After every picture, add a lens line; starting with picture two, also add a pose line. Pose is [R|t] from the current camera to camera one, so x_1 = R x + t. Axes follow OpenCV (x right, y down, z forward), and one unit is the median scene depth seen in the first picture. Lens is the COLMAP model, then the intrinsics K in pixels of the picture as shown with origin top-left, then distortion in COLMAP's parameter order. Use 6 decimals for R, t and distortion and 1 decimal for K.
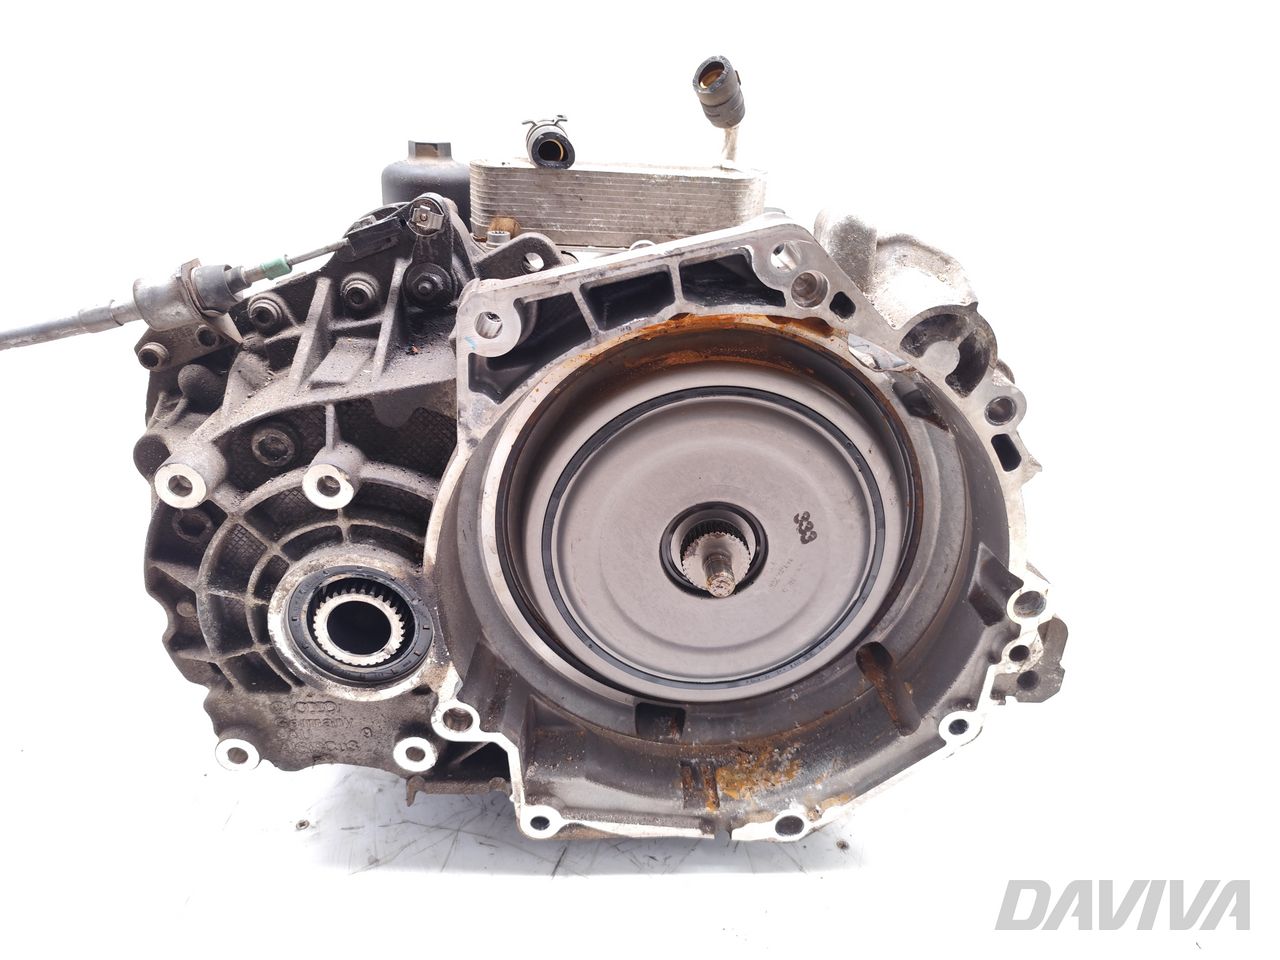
lens RADIAL K [[852.3, 0, 642.2], [0, 852.3, 478.0], [0, 0, 1]] dist [0.002768, -0.009207]
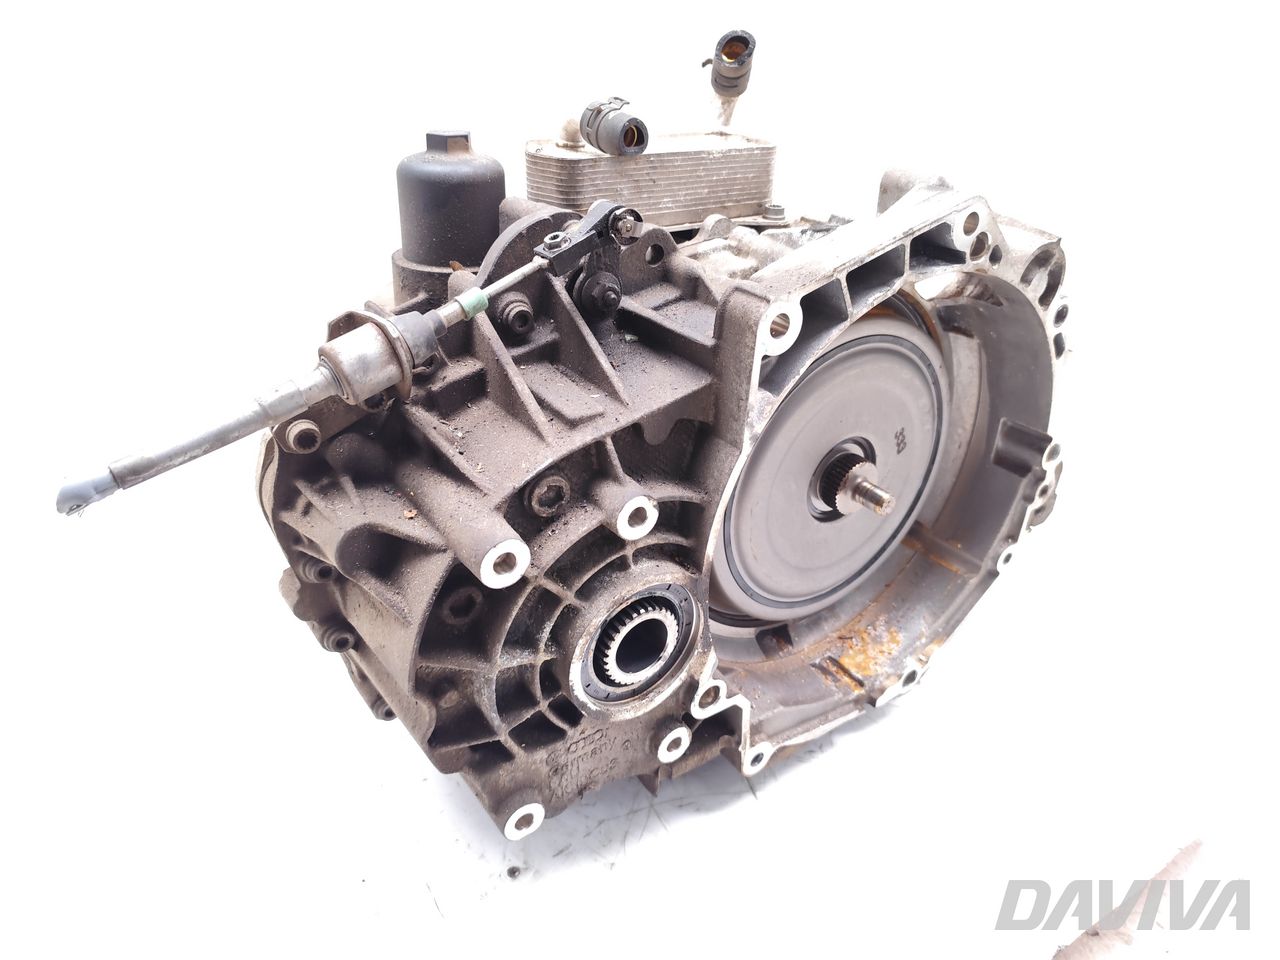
lens RADIAL K [[852.3, 0, 642.8], [0, 852.3, 483.2], [0, 0, 1]] dist [0.002768, -0.009207]
pose [[0.854253, -0.271469, 0.443348, -0.681817], [0.225008, 0.961881, 0.155425, -0.155796], [-0.468641, -0.033015, 0.882772, 0.110098]]
